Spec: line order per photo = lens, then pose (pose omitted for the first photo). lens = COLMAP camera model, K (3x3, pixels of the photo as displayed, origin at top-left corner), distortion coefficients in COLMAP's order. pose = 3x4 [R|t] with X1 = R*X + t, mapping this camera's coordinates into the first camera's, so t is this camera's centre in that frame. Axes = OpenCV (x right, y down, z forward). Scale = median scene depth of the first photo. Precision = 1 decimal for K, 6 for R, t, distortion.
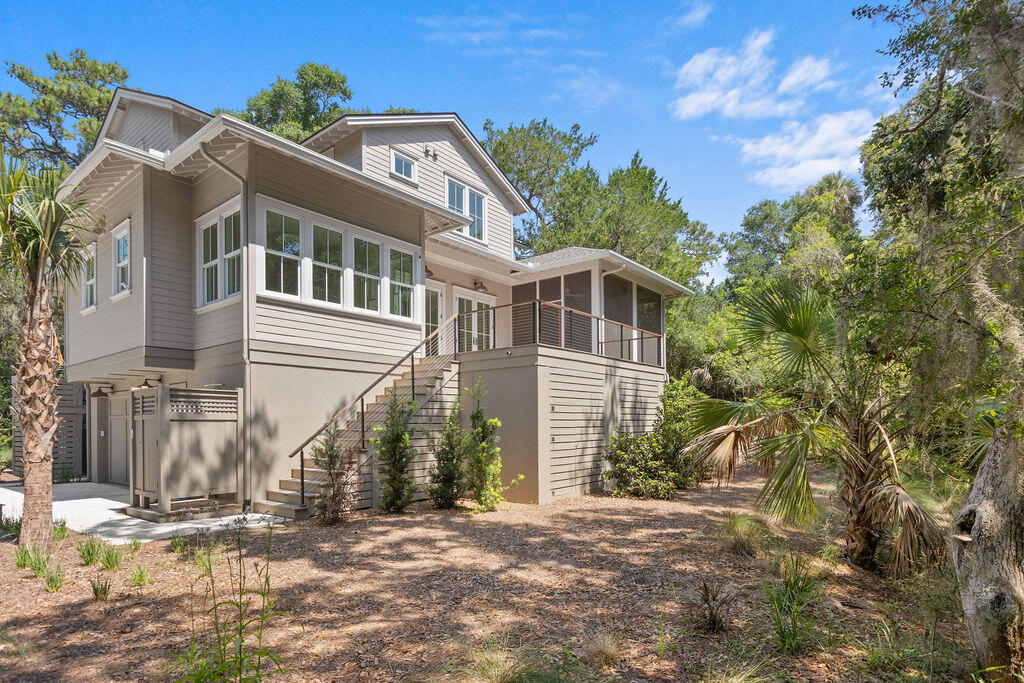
lens RADIAL K [[551.9, 0, 509.3], [0, 551.9, 349.8], [0, 0, 1]] dist [0.002130, 0.000215]
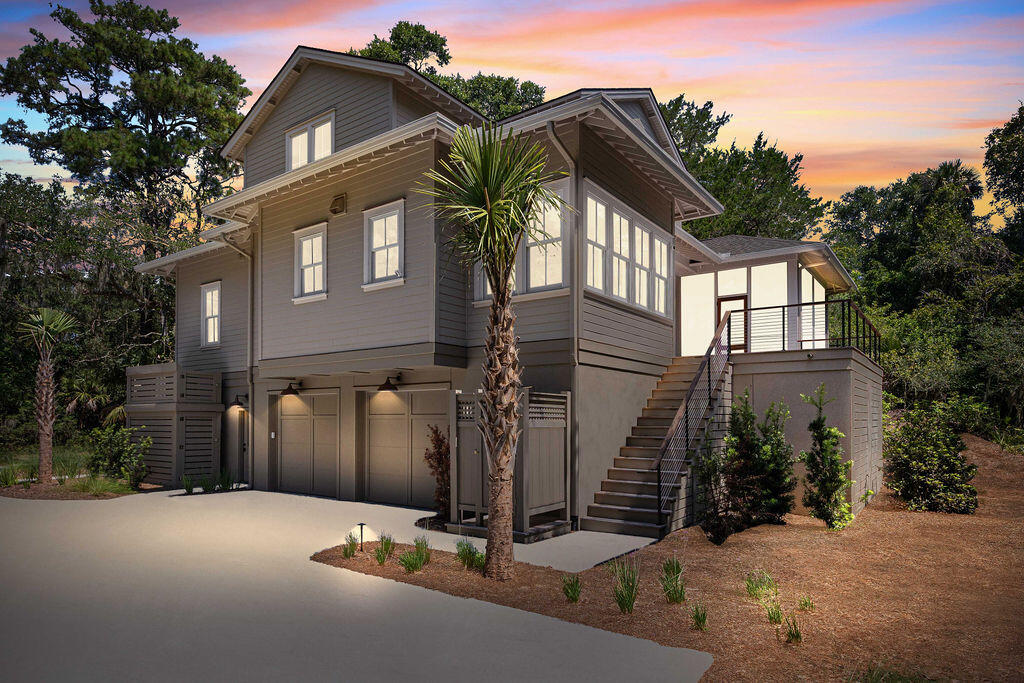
lens RADIAL K [[600.9, 0, 513.5], [0, 600.9, 335.5], [0, 0, 1]] dist [0.005948, 0.002059]
pose [[0.998285, 0.016995, 0.056019, -0.467861], [-0.016900, 0.999855, -0.002168, -0.014500], [-0.056048, 0.001218, 0.998427, 0.015894]]
